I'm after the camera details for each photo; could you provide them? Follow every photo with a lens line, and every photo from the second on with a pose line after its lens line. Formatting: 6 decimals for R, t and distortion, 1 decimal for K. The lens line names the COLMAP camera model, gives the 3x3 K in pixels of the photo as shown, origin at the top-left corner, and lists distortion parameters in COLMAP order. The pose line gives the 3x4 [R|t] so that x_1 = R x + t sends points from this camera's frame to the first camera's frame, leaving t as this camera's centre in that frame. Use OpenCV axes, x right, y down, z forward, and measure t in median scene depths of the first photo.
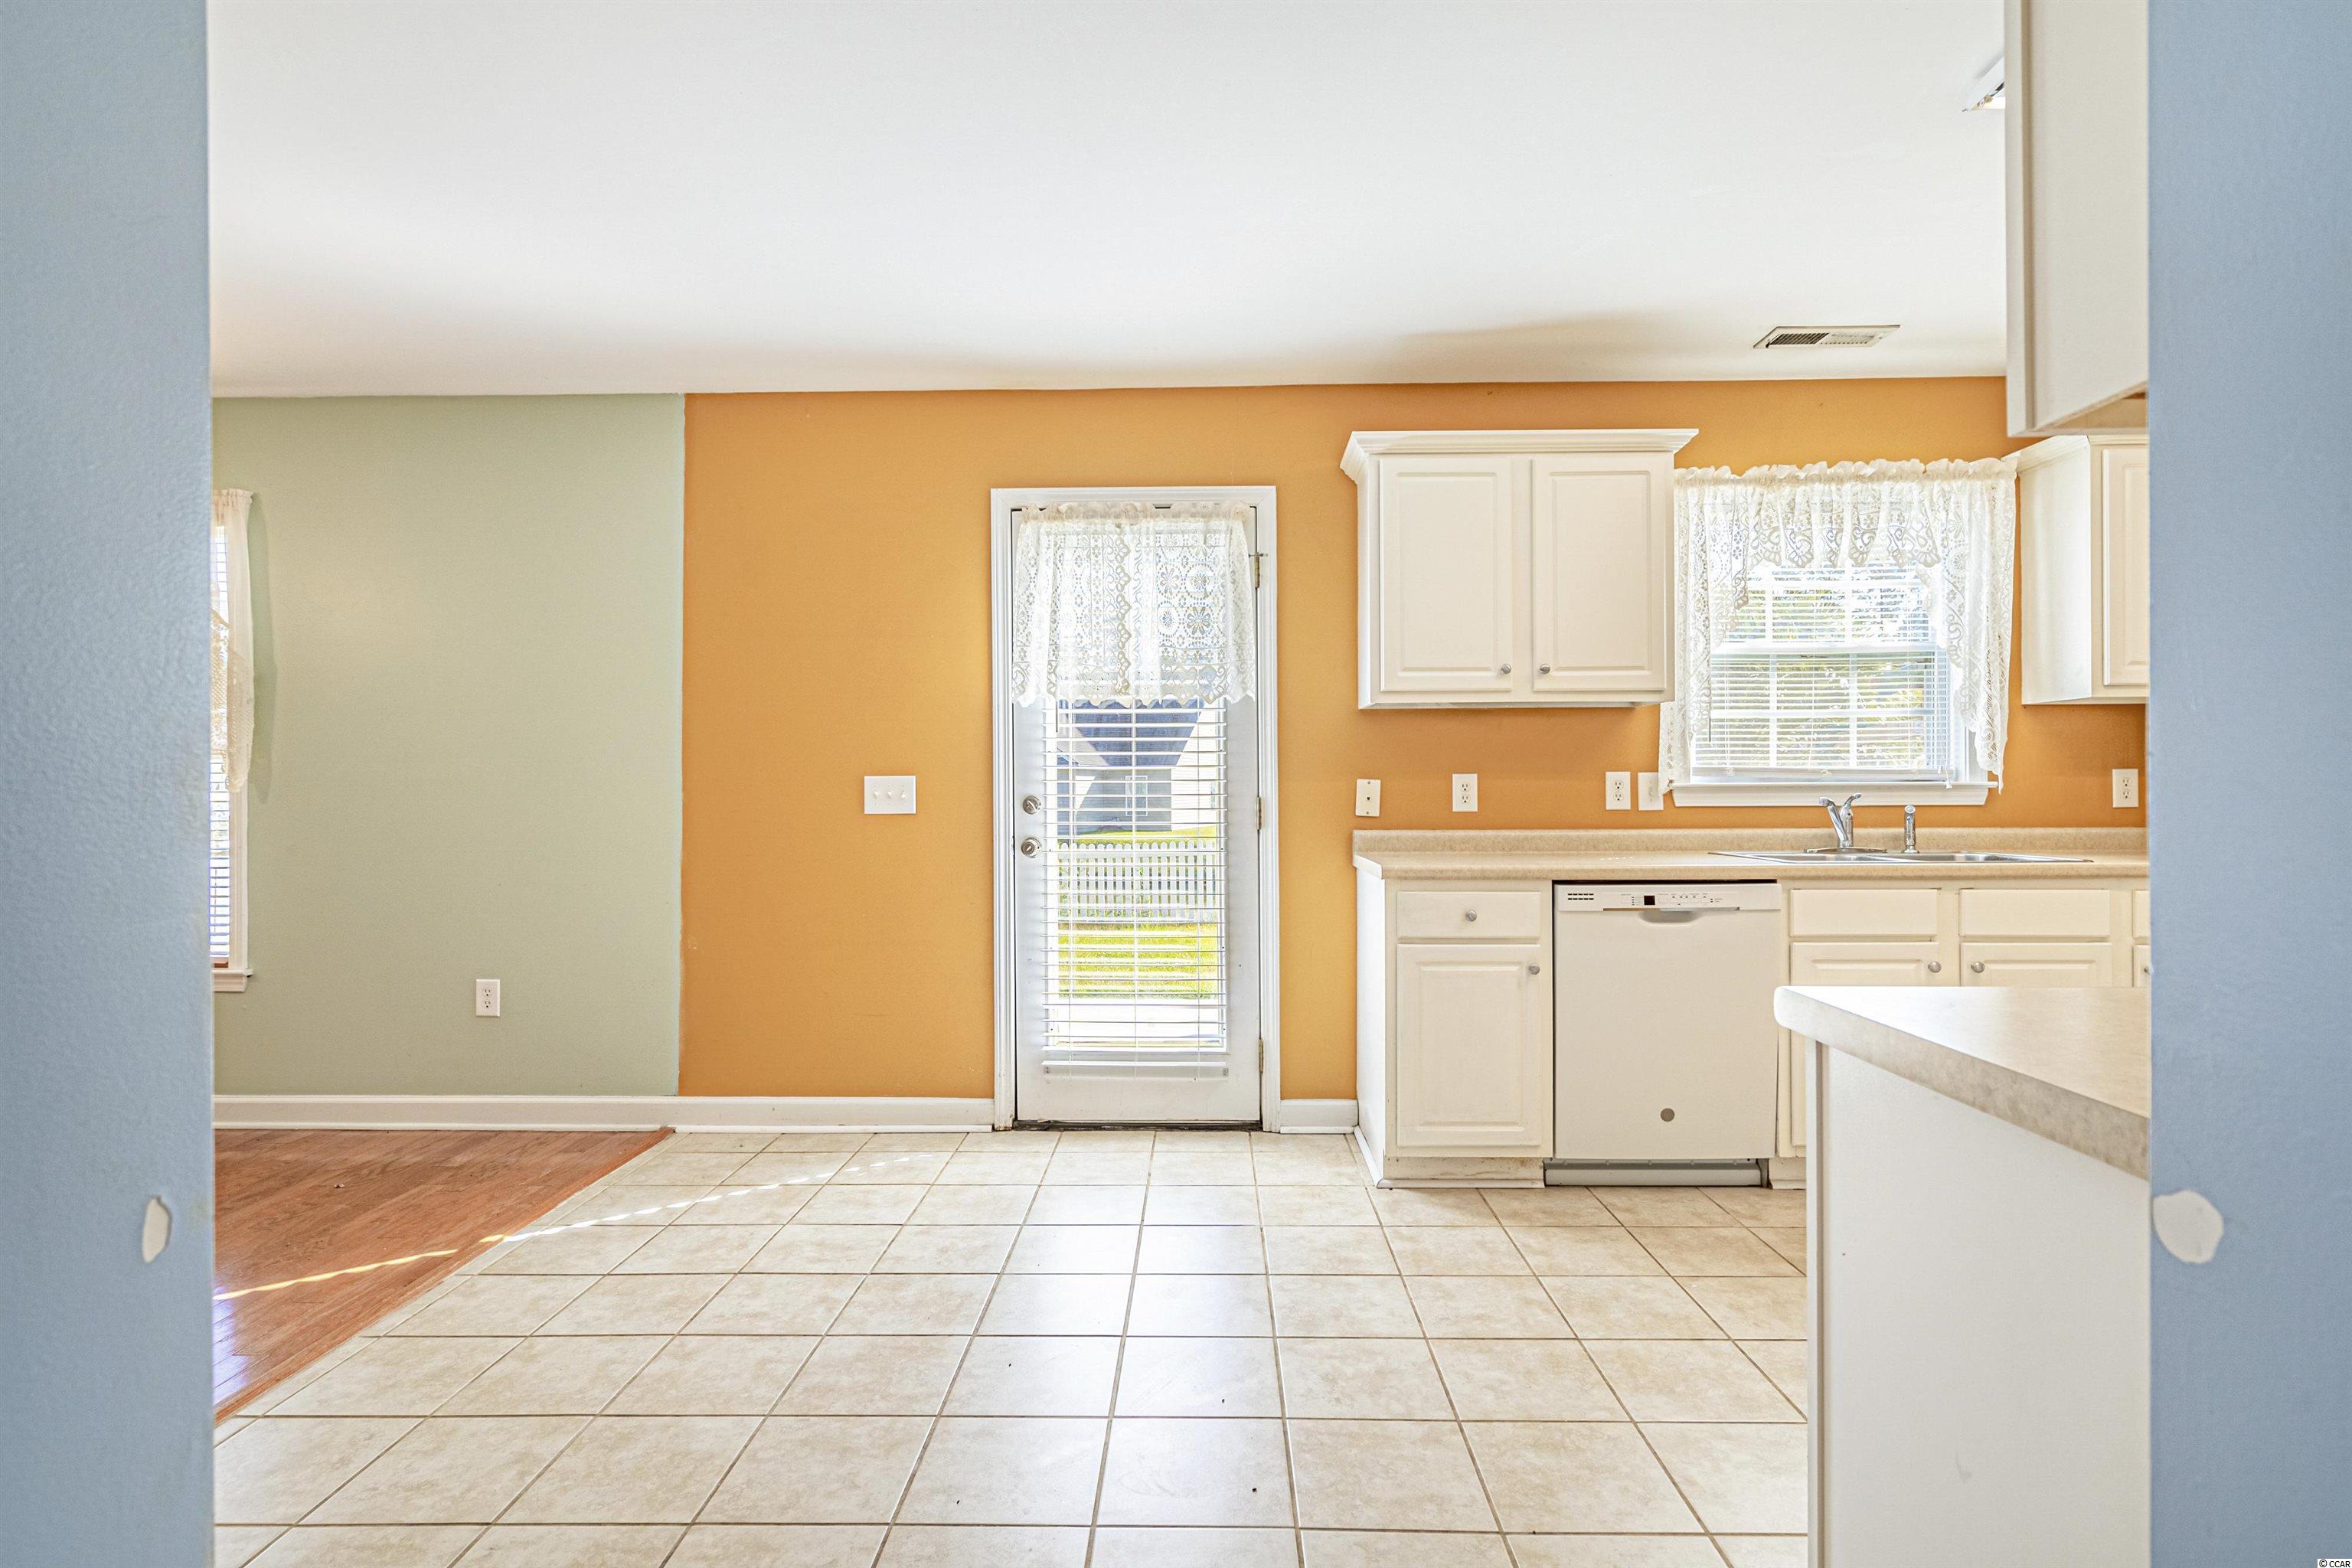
lens RADIAL K [[1151.2, 0, 1178.5], [0, 1151.2, 790.6], [0, 0, 1]] dist [-0.004579, -0.000323]
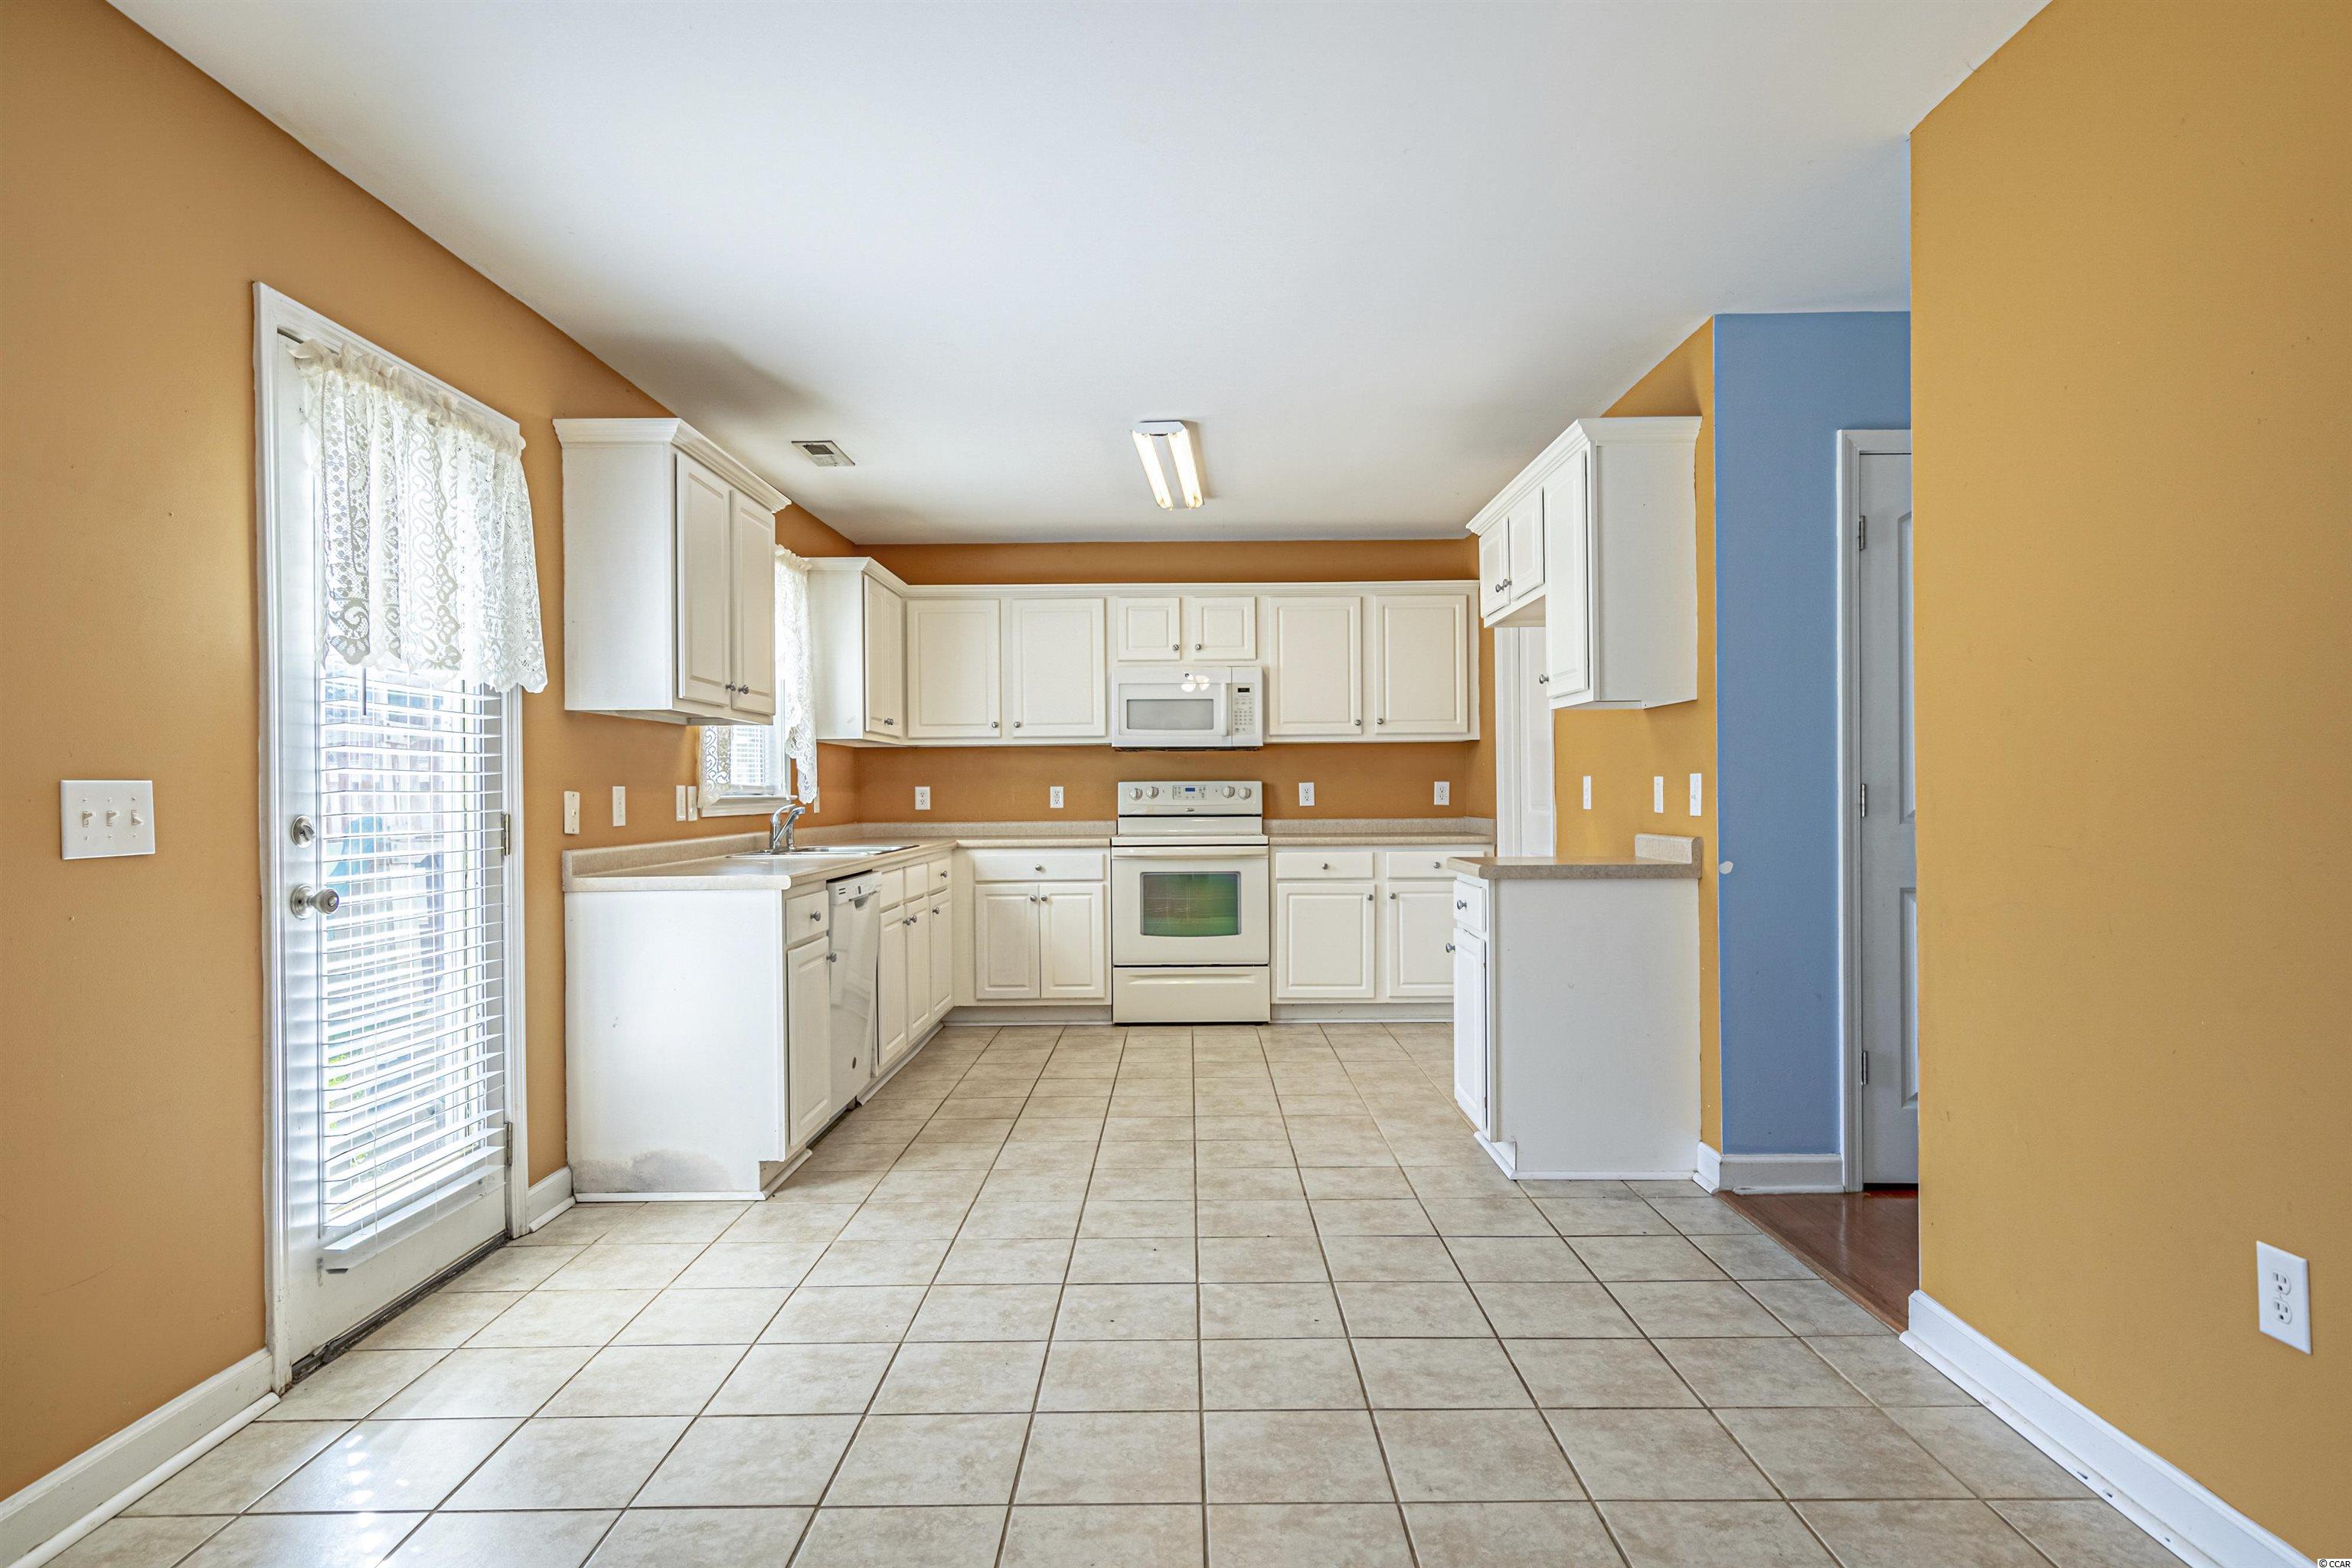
lens RADIAL K [[1295.1, 0, 1176.1], [0, 1295.1, 788.3], [0, 0, 1]] dist [0.002013, -0.000243]
pose [[-0.011952, 0.007271, 0.999902, -0.886955], [0.006462, 0.999953, -0.007194, -0.002384], [-0.999908, 0.006376, -0.011999, 0.603107]]
